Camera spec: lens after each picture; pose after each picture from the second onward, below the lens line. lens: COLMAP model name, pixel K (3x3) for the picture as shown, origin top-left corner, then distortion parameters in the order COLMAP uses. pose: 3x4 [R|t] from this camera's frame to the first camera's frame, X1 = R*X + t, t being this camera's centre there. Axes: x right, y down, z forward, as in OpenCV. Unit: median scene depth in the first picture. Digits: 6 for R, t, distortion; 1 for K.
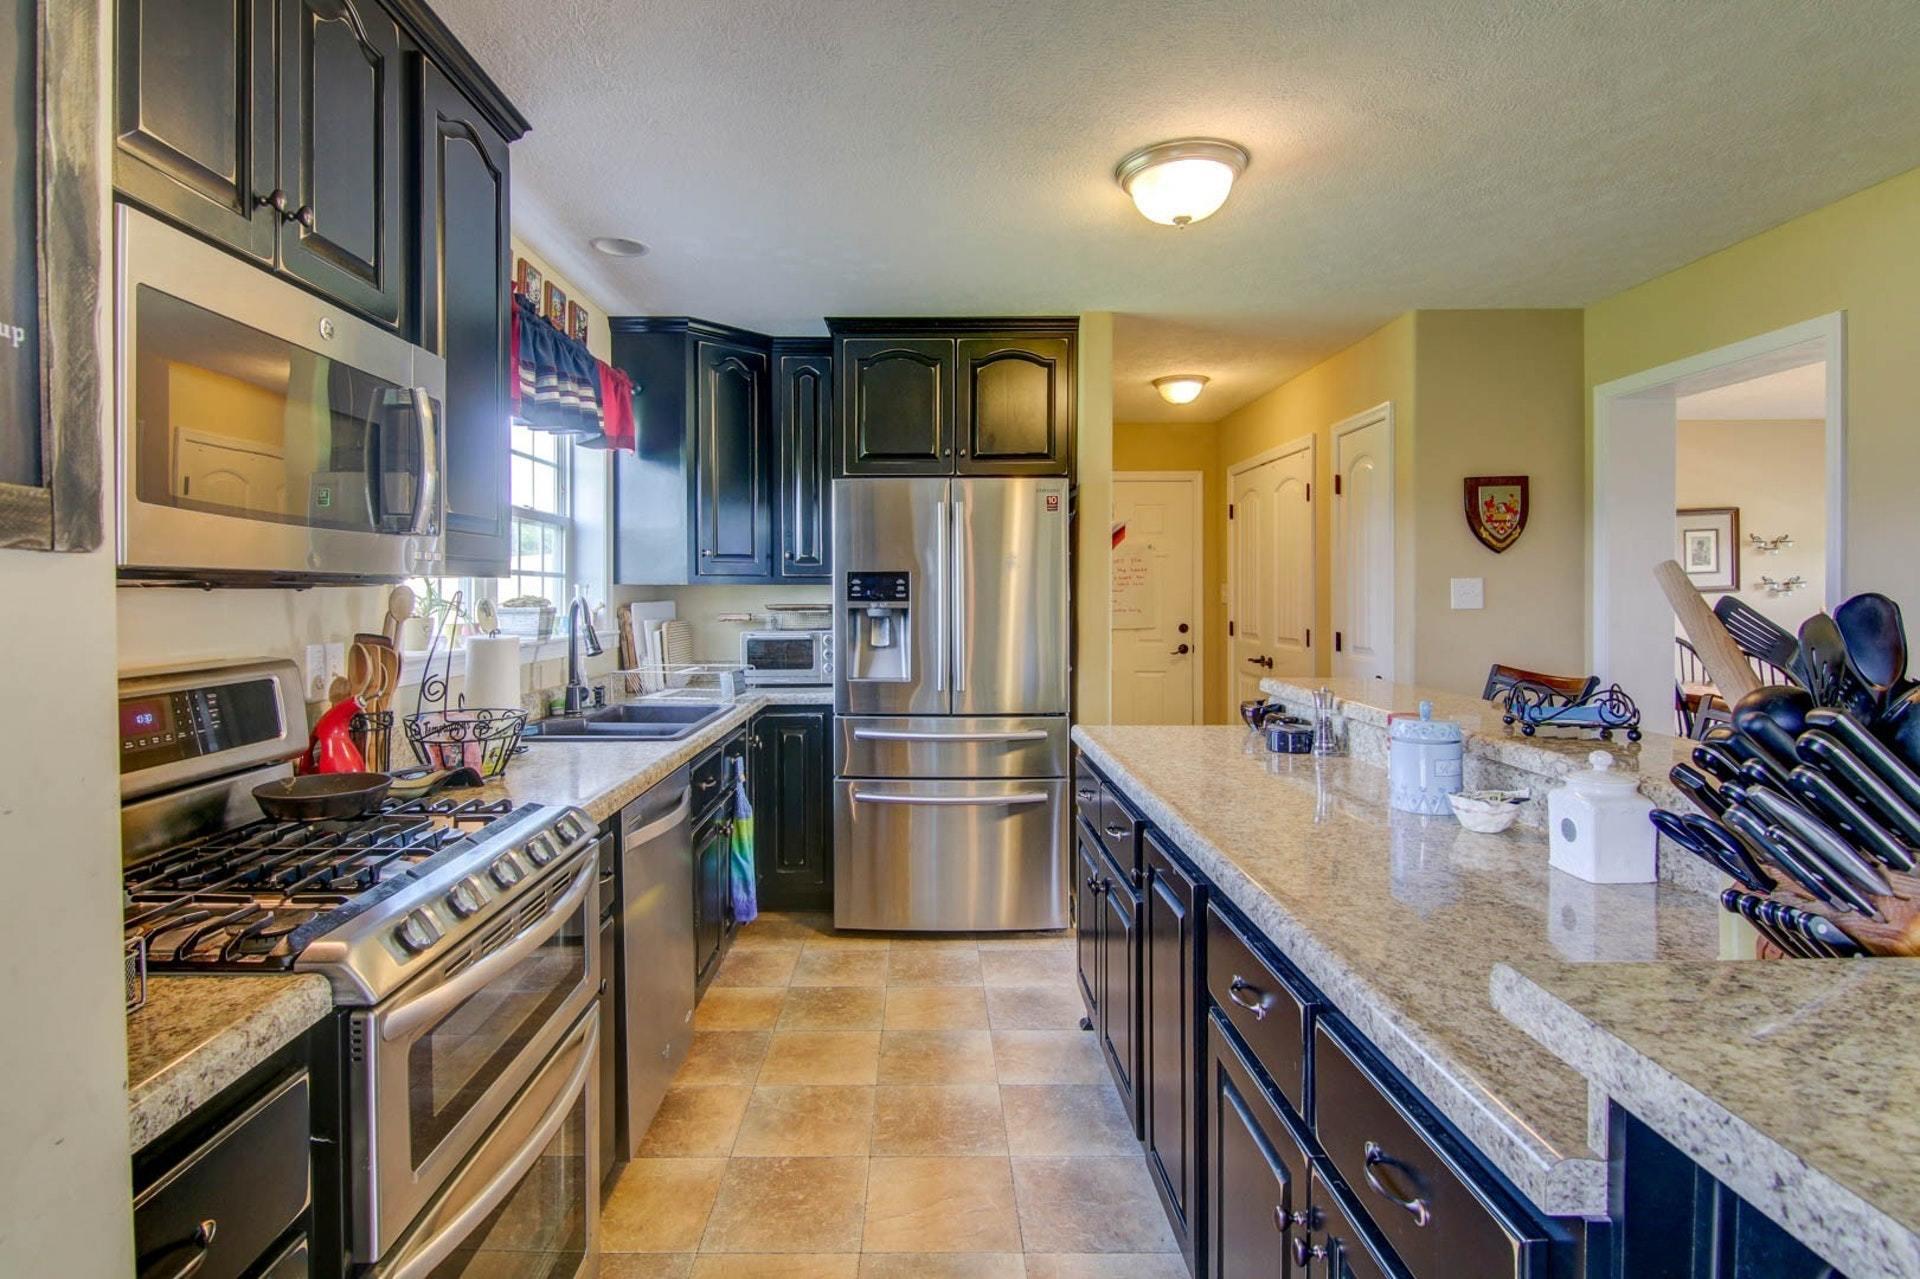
lens RADIAL K [[983.7, 0, 956.9], [0, 983.7, 597.3], [0, 0, 1]] dist [0.019707, -0.000004]
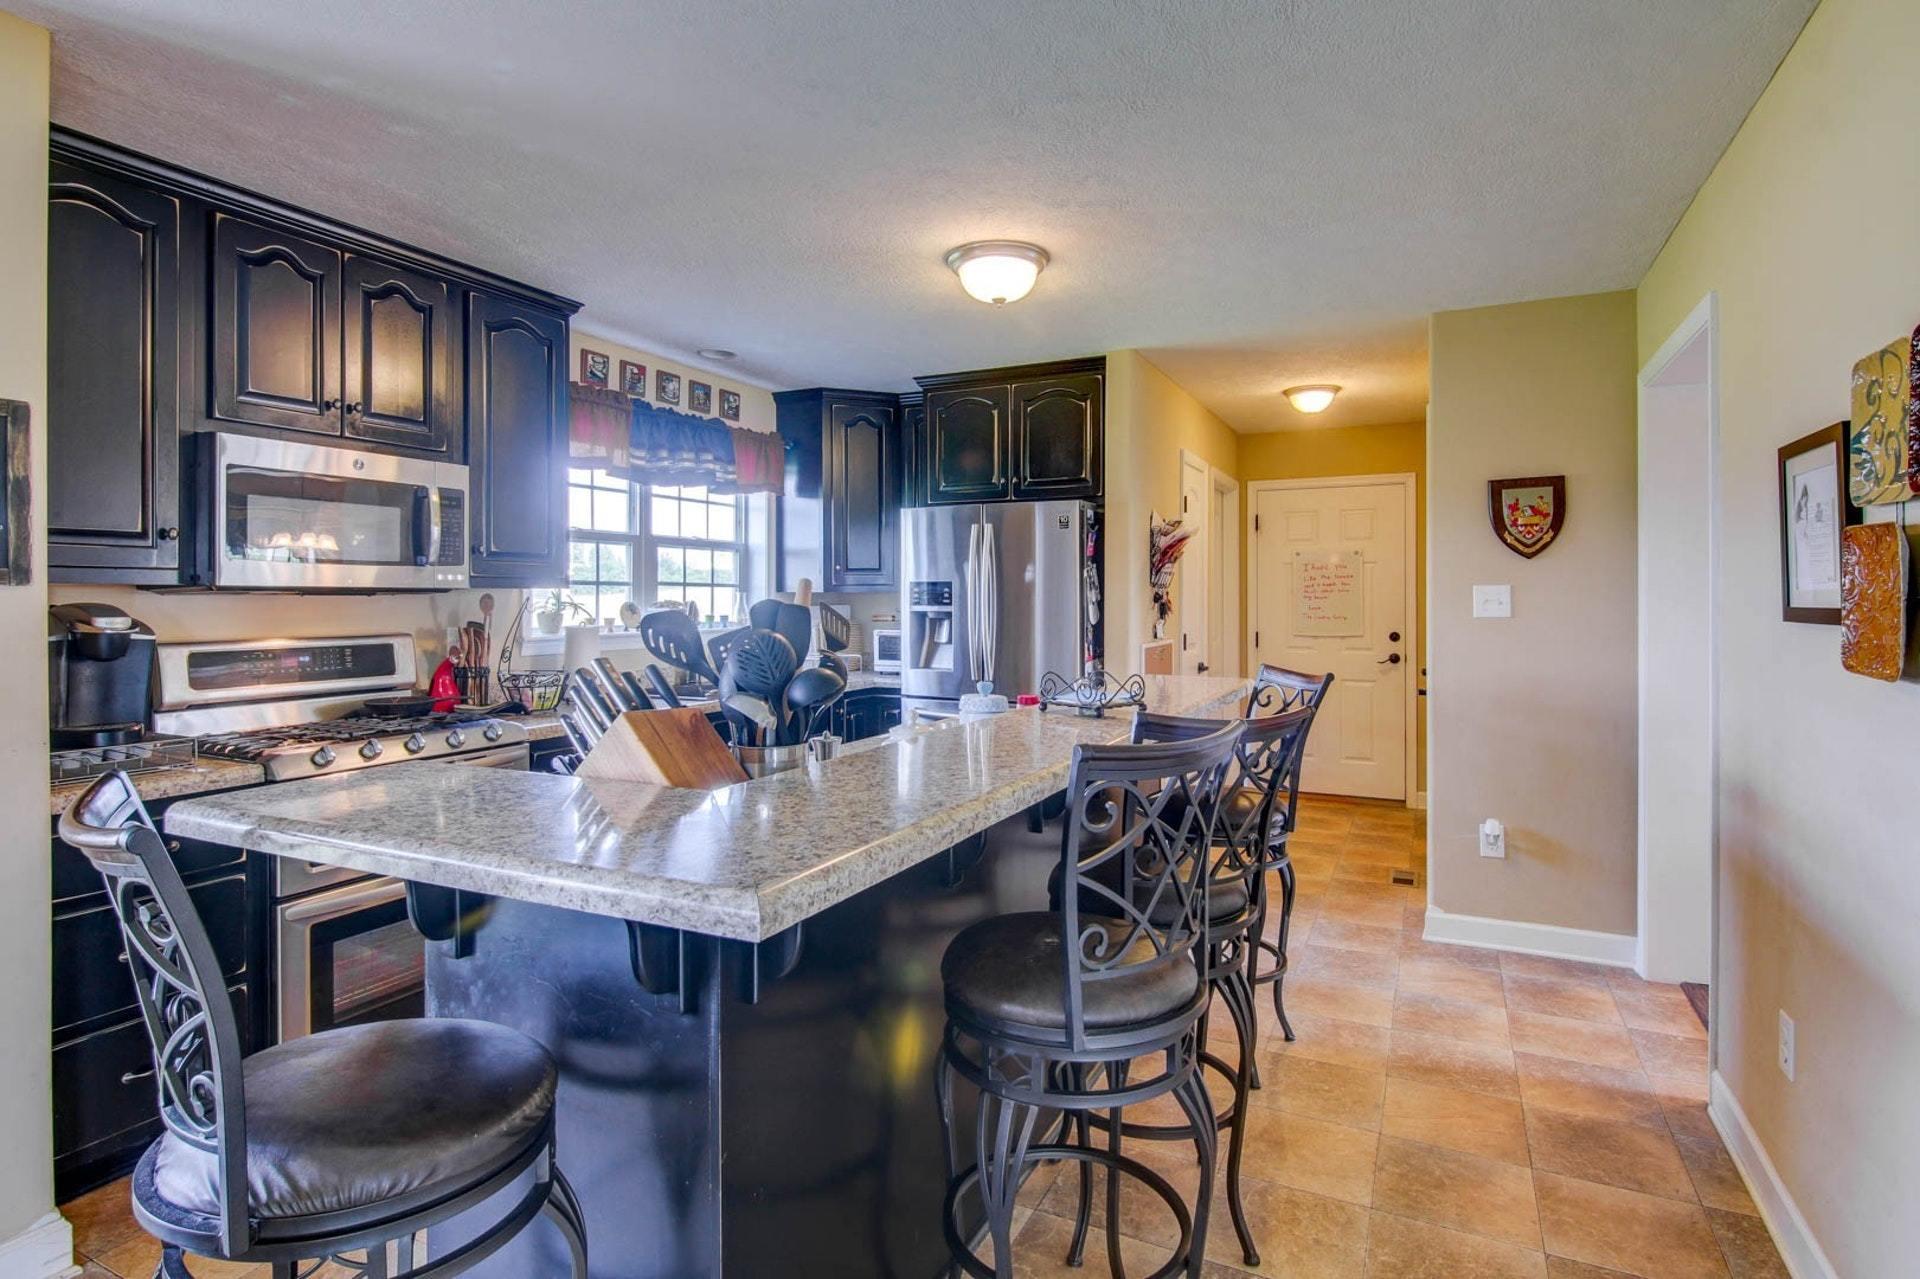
lens RADIAL K [[983.7, 0, 956.9], [0, 983.7, 597.3], [0, 0, 1]] dist [0.019707, -0.000004]
pose [[0.895523, 0.001907, -0.445011, 0.480700], [-0.004540, 0.999978, -0.004850, -0.000922], [0.444992, 0.006363, 0.895512, -0.087884]]
